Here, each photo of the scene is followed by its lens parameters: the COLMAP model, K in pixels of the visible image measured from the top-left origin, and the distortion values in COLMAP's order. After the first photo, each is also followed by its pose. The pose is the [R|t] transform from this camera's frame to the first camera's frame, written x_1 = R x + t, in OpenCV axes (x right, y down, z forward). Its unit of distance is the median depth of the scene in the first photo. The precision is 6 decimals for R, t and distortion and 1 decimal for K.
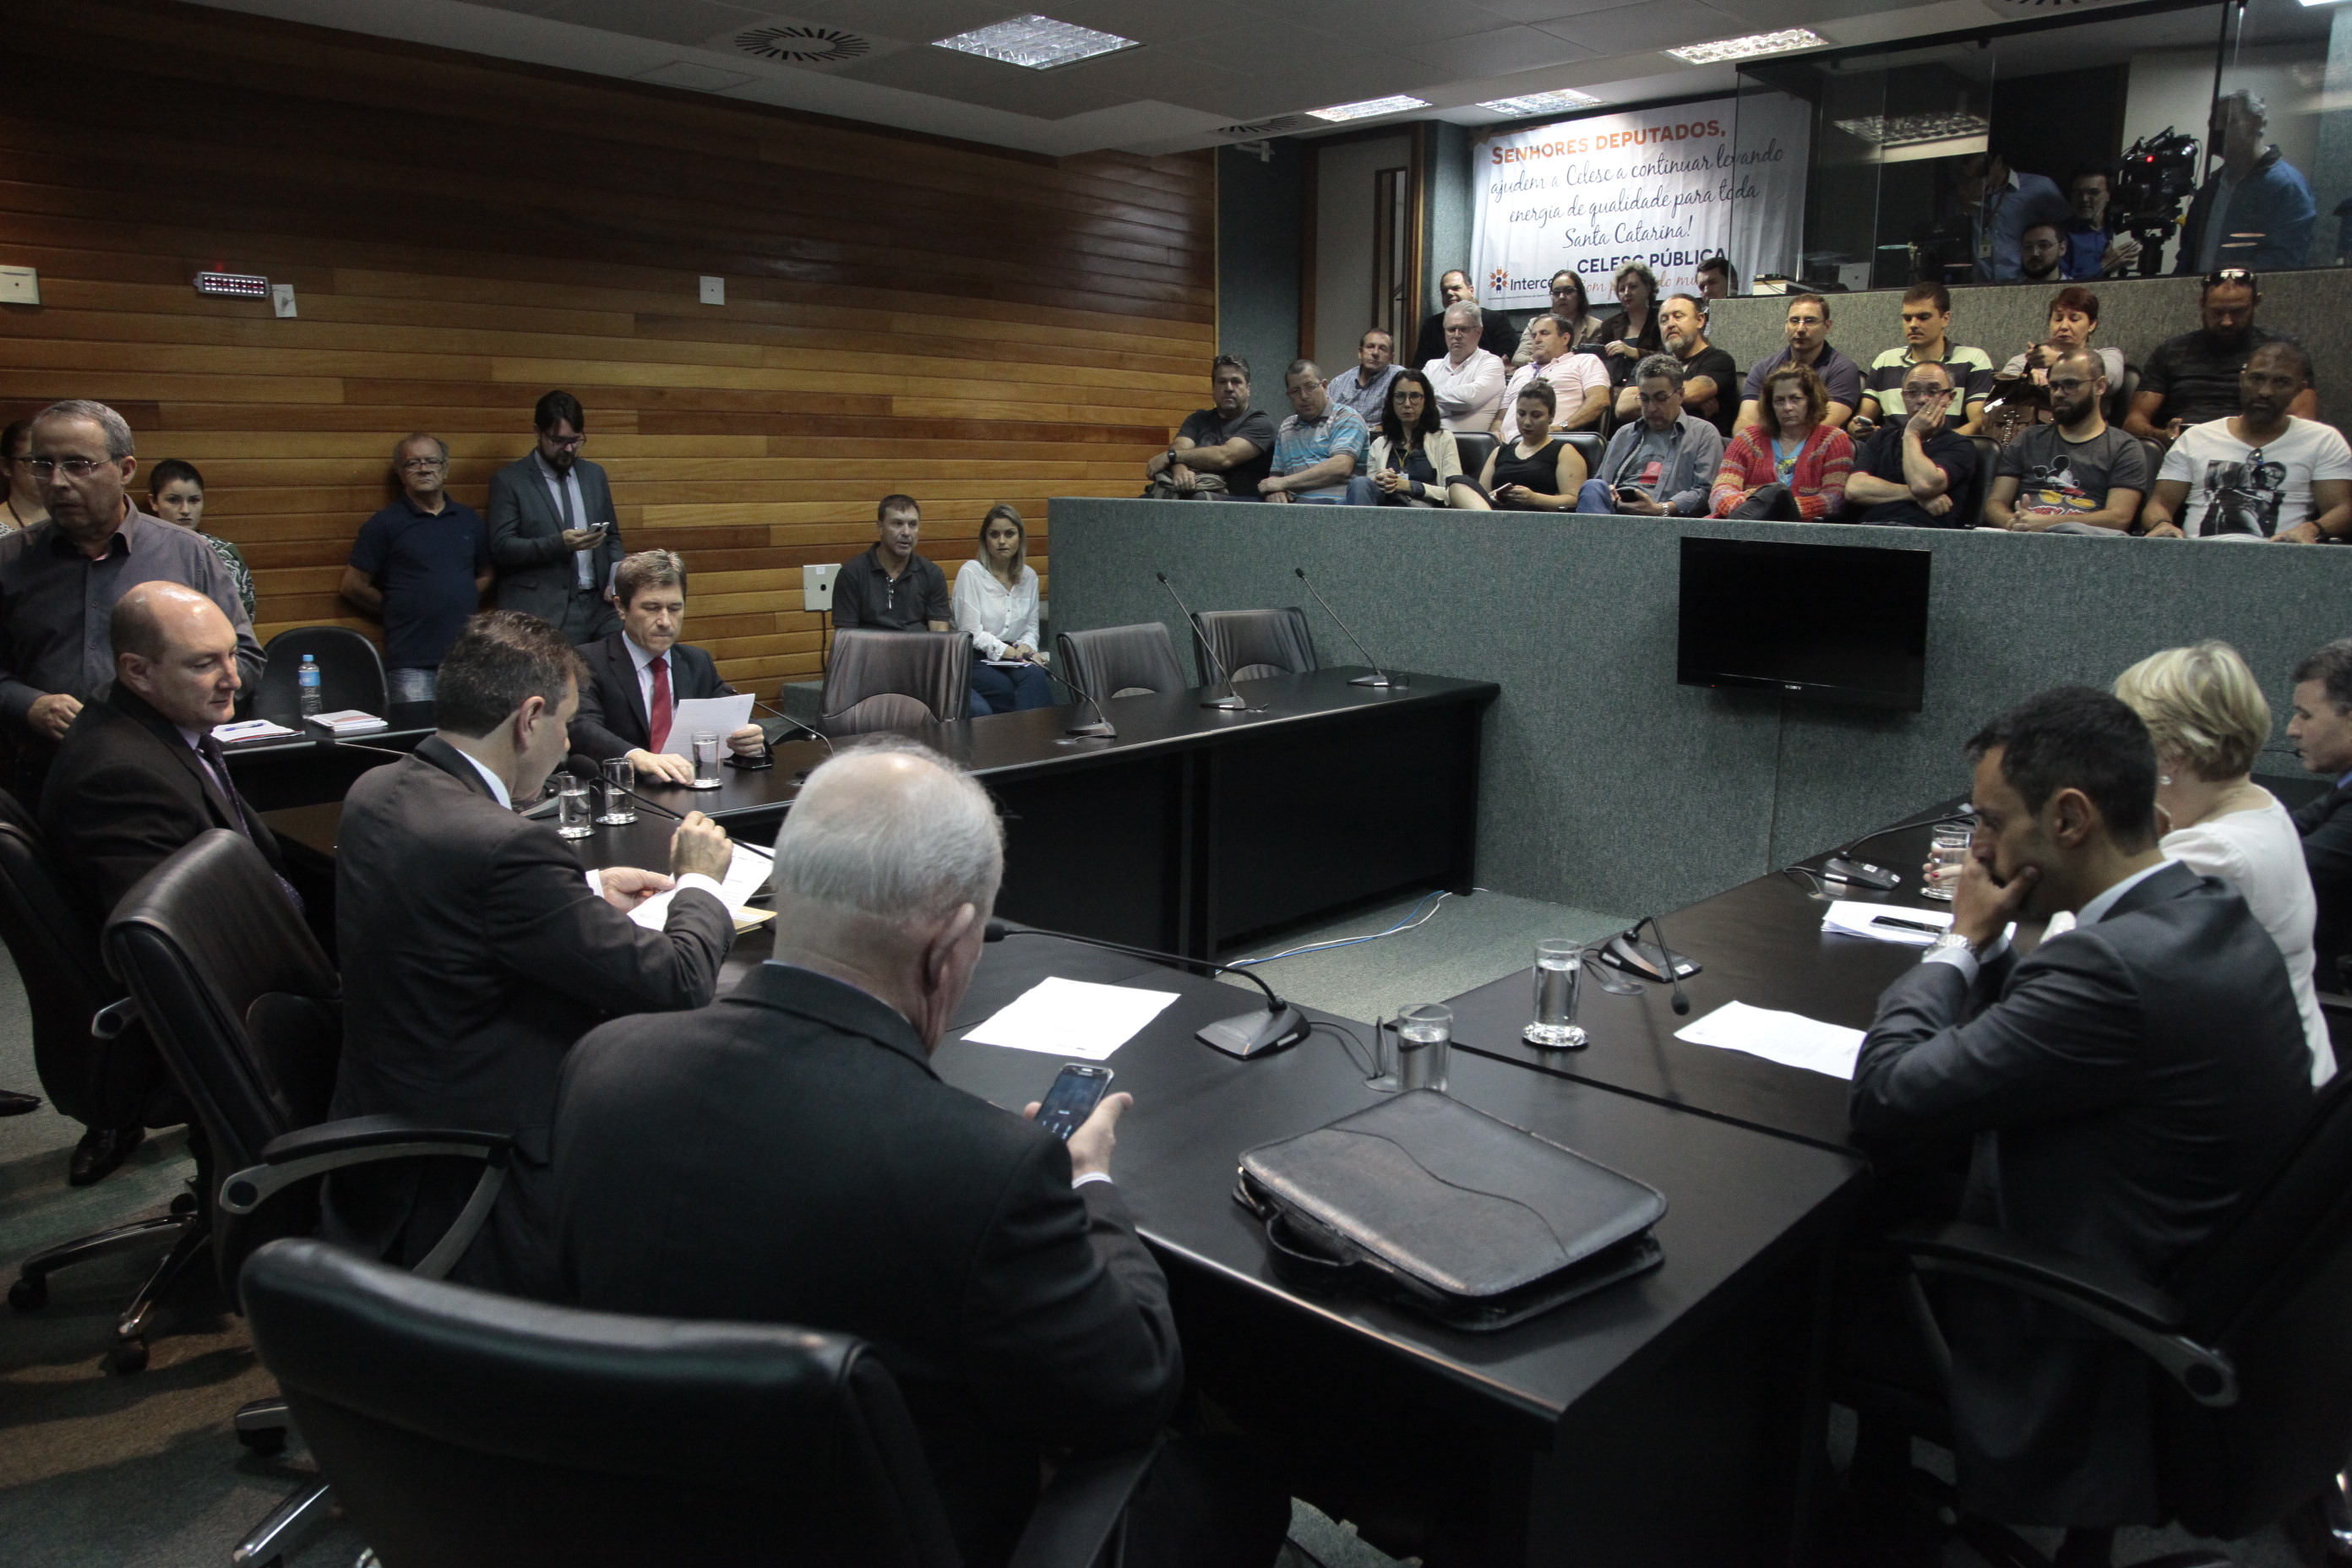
lens RADIAL K [[1634.3, 0, 1161.6], [0, 1634.3, 788.8], [0, 0, 1]] dist [-0.123503, 0.077609]
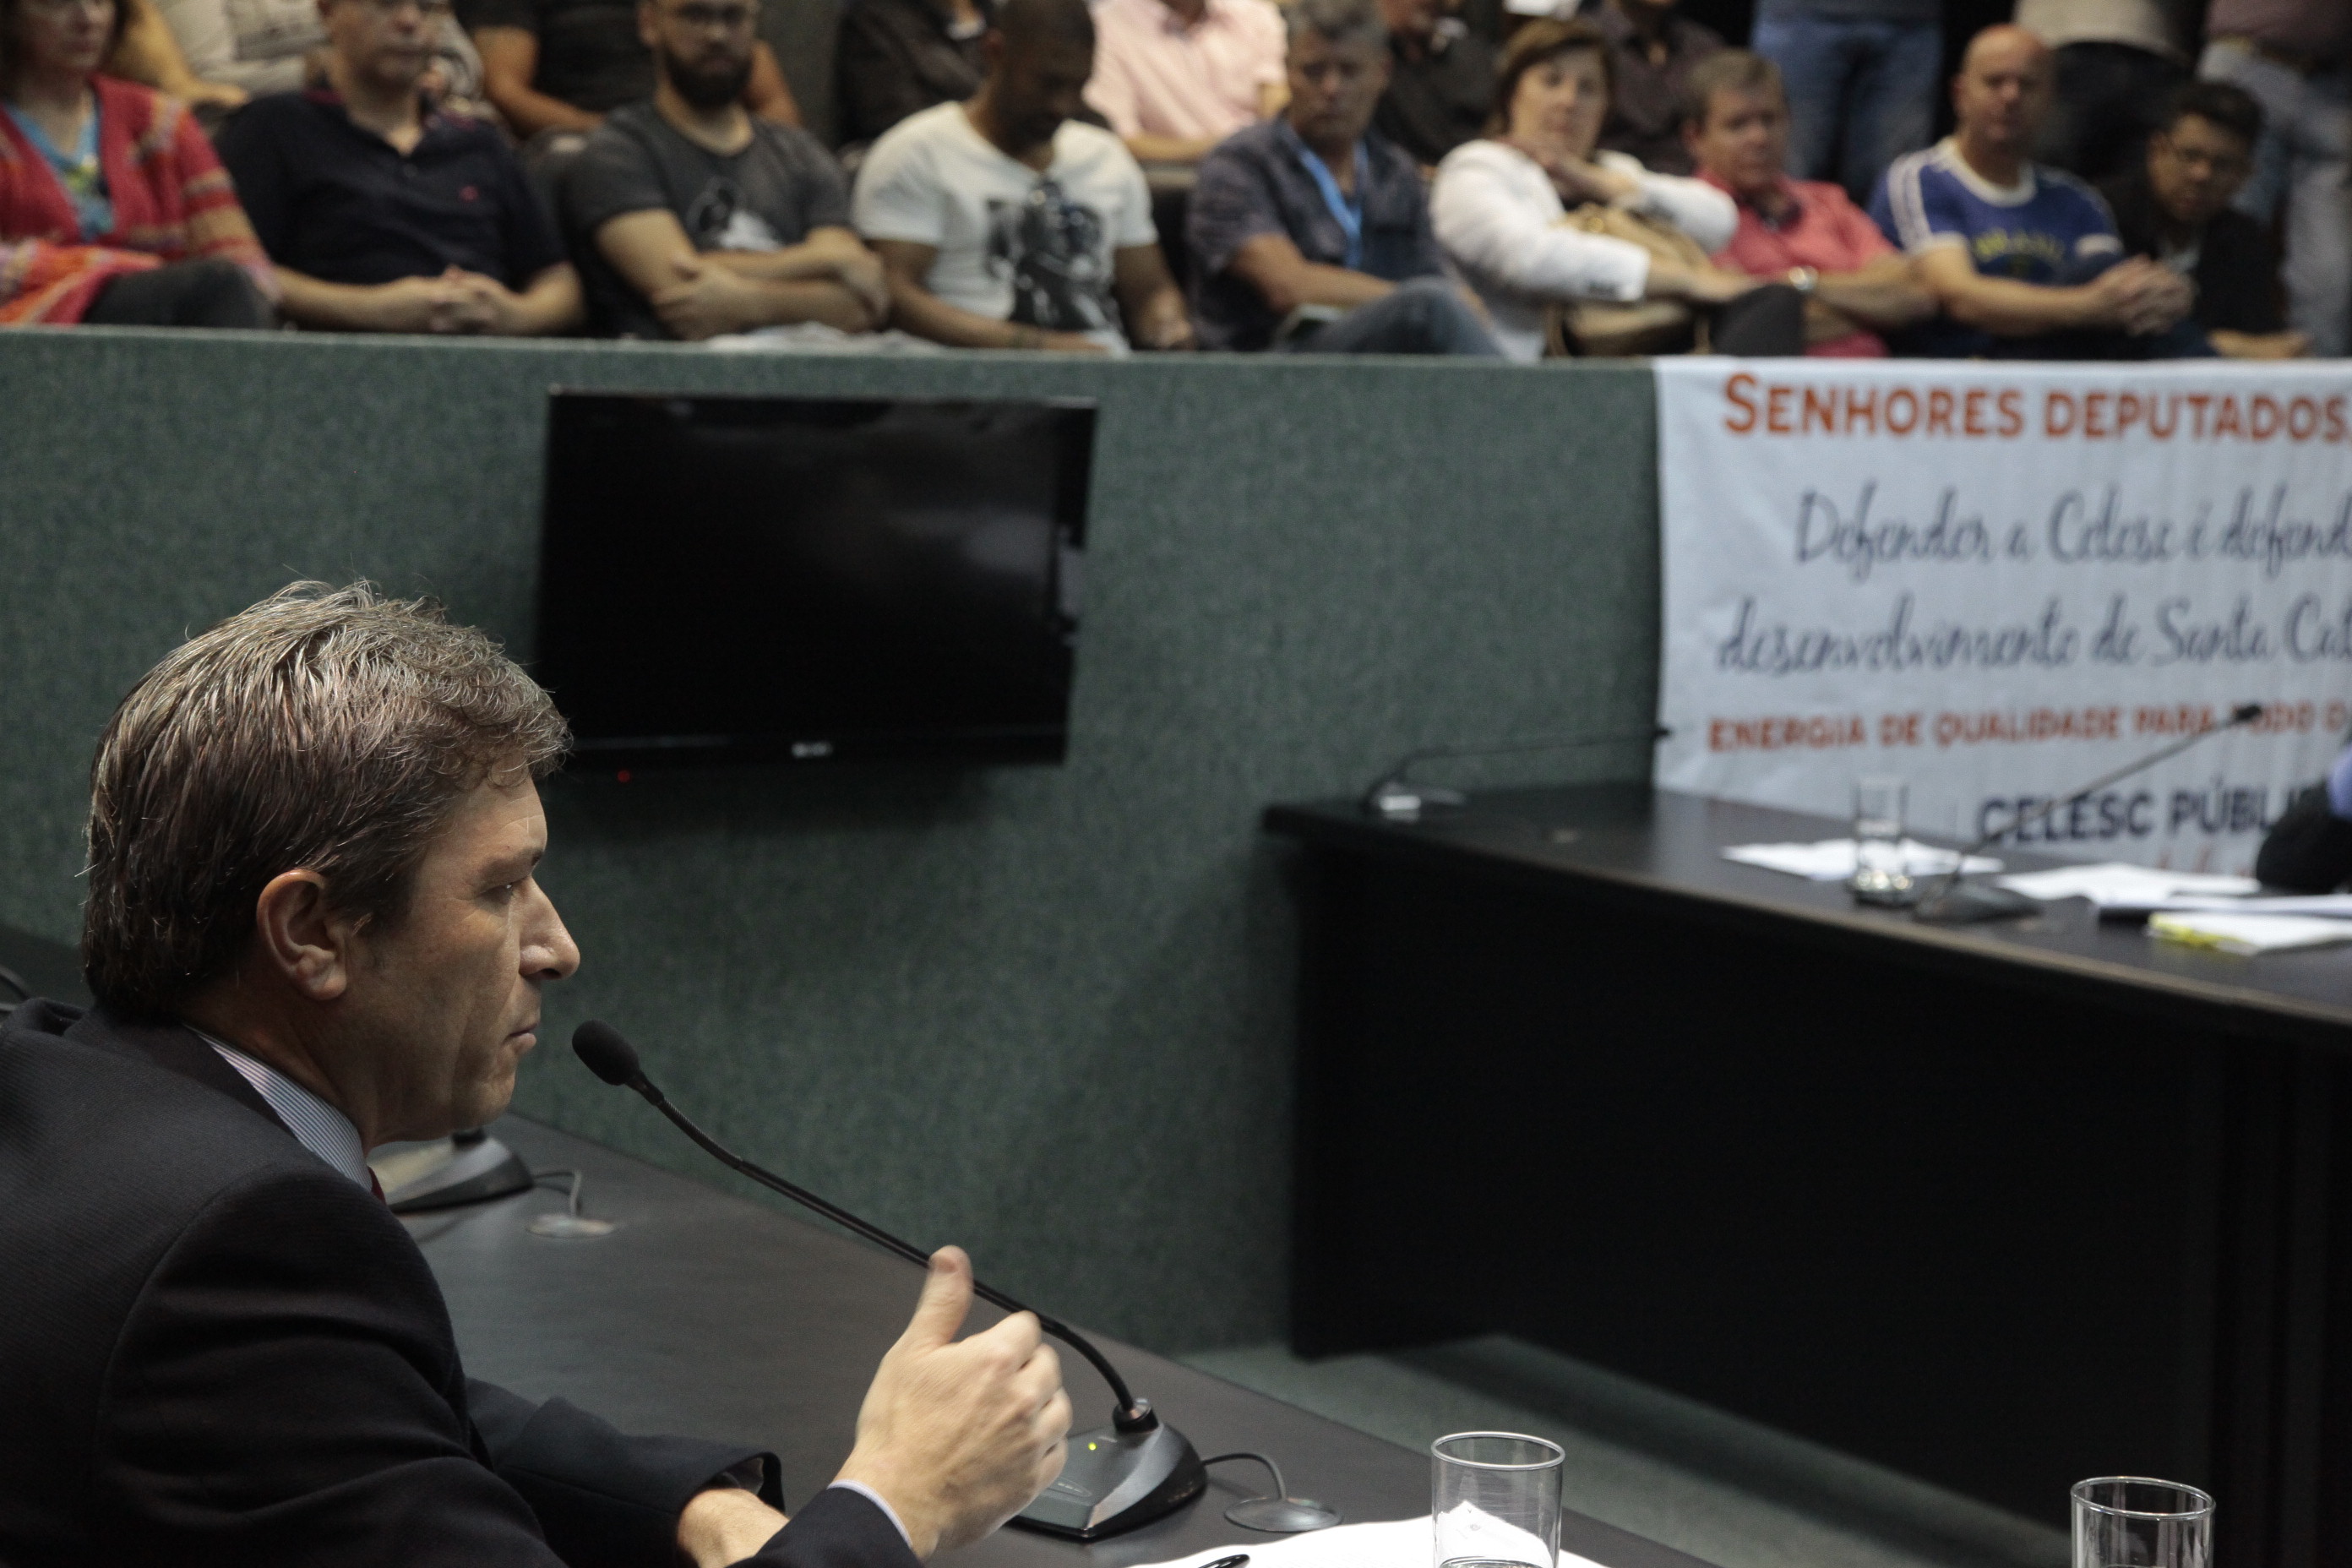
lens RADIAL K [[4299.9, 0, 1176.0], [0, 4299.9, 784.0], [0, 0, 1]] dist [0.269320, 0.174981]
pose [[0.195496, -0.113454, 0.974120, -0.571918], [0.165963, 0.982787, 0.081157, -0.111311], [-0.966560, 0.145802, 0.210960, 0.589711]]
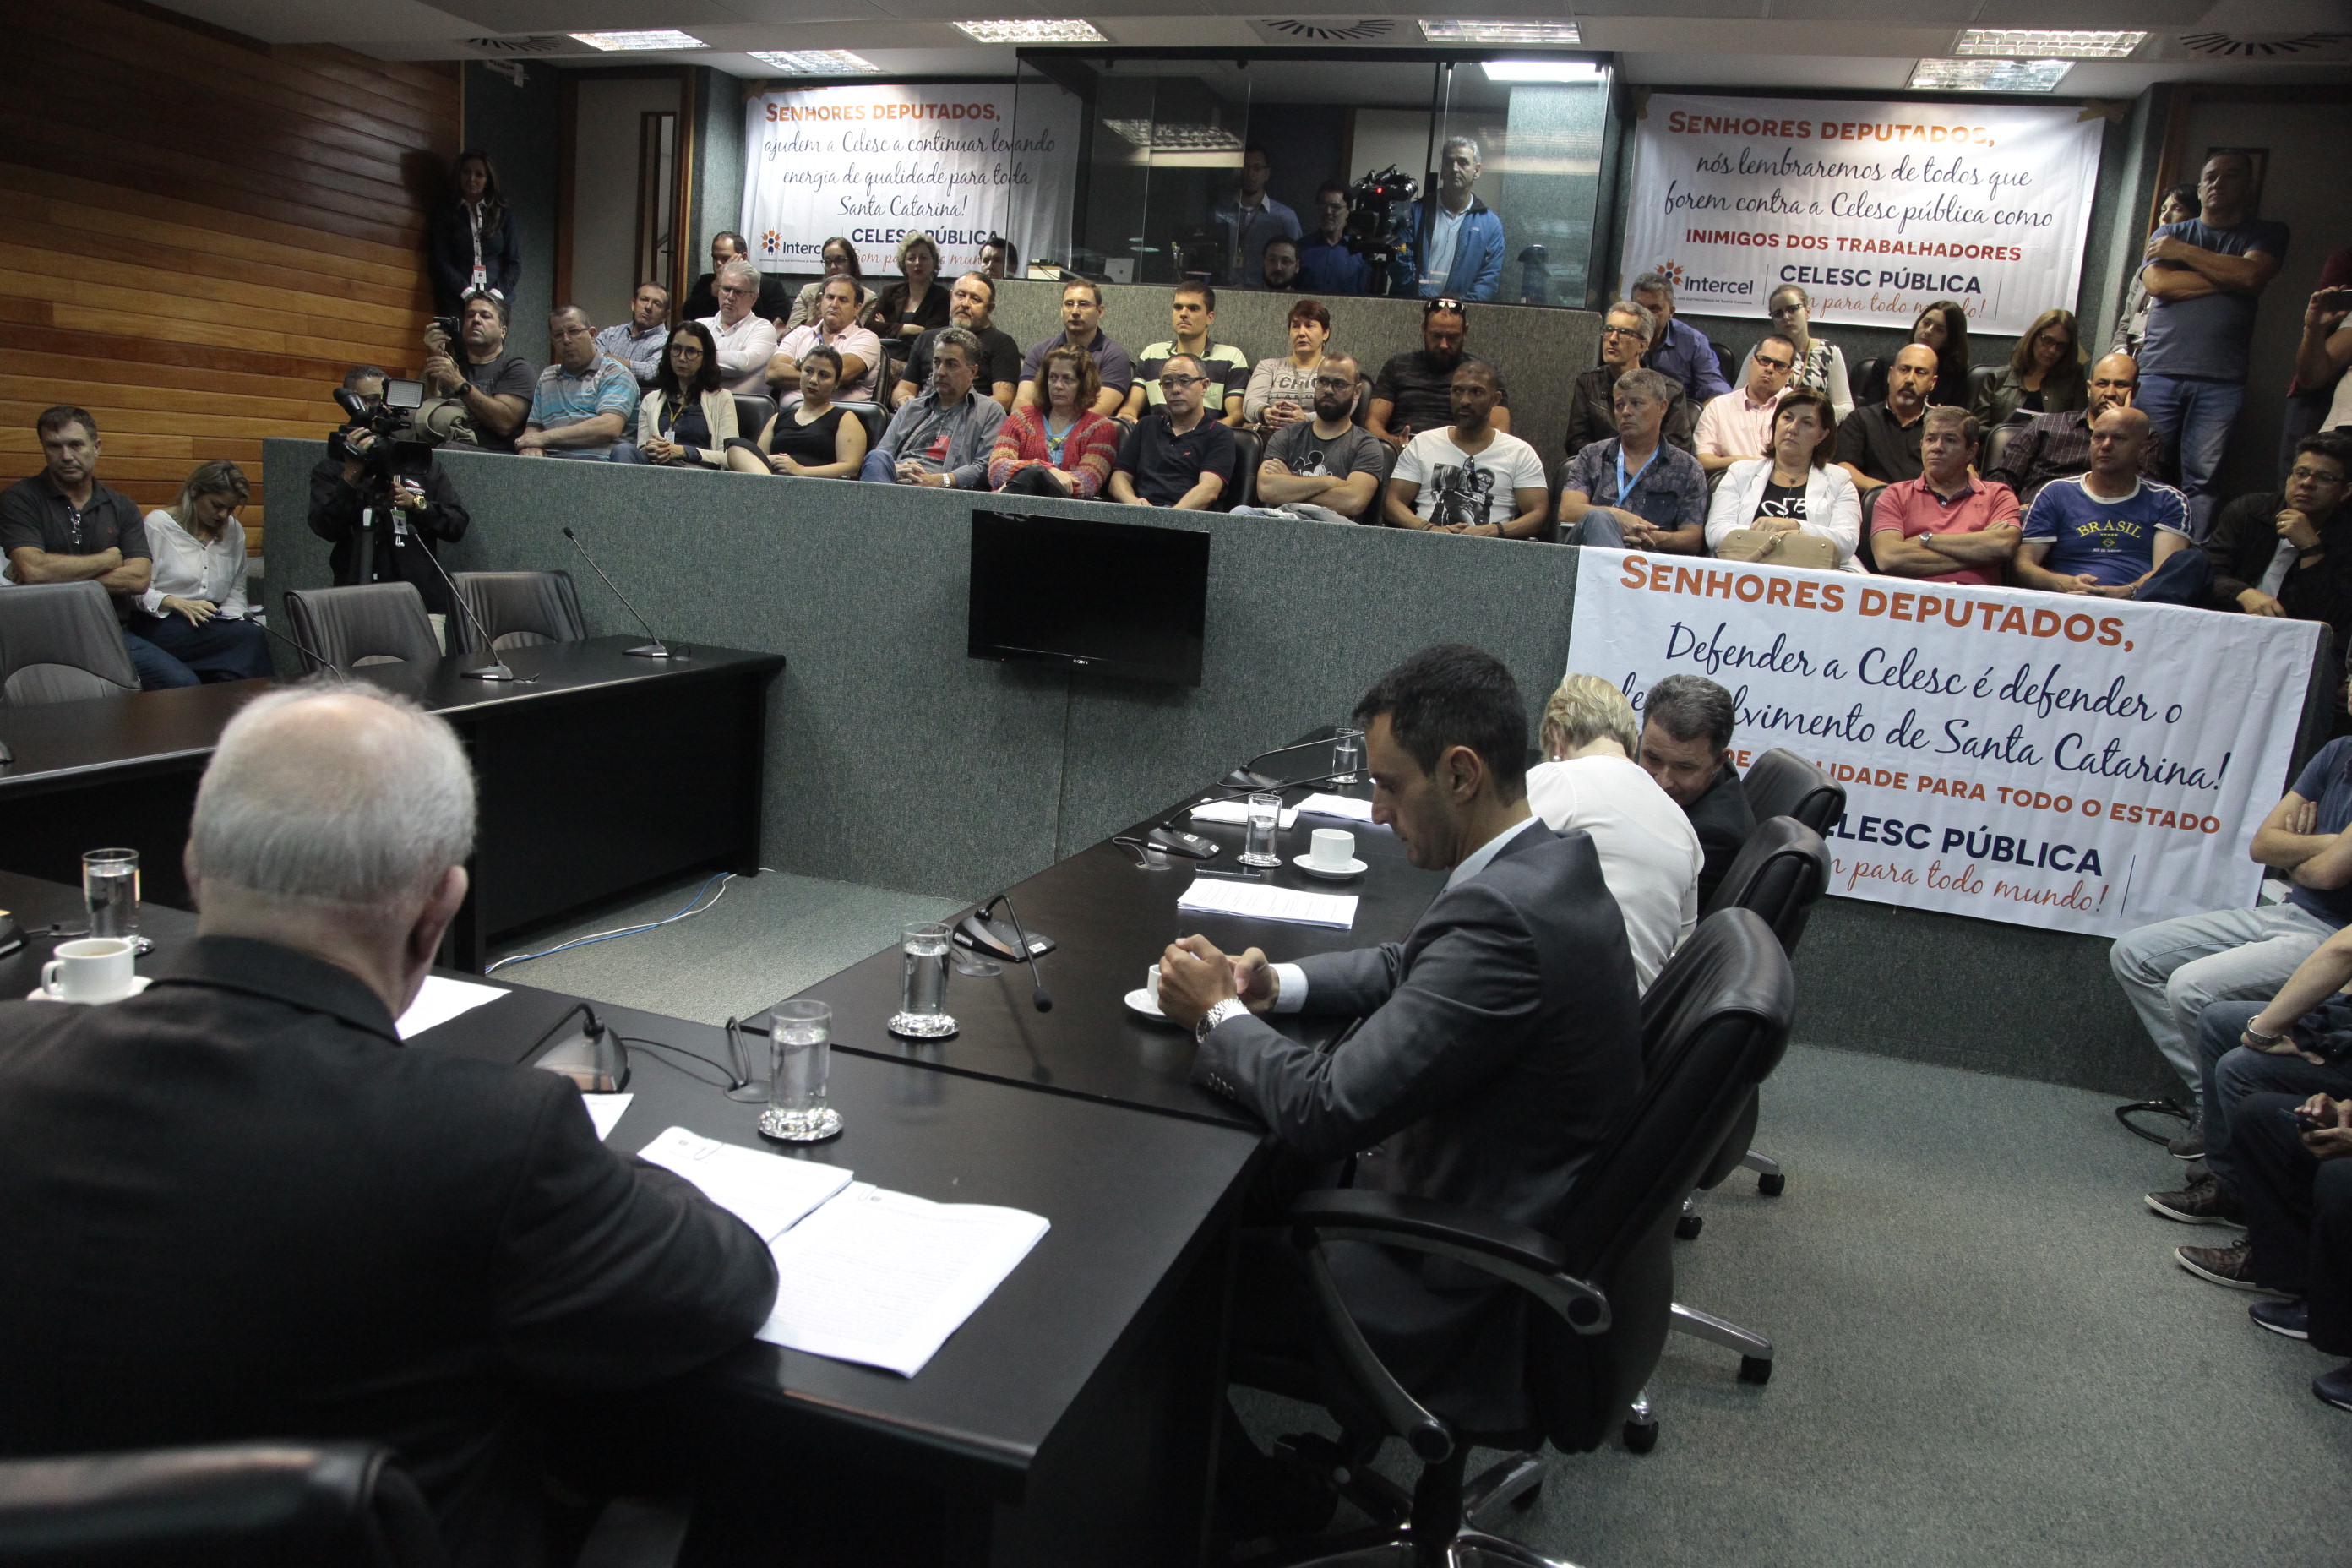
lens RADIAL K [[1633.0, 0, 1149.0], [0, 1633.0, 797.4], [0, 0, 1]] dist [-0.119474, 0.075469]
pose [[0.900792, -0.018731, 0.433847, -0.016338], [0.010592, 0.999720, 0.021170, 0.001207], [-0.434122, -0.014474, 0.900738, 0.040267]]
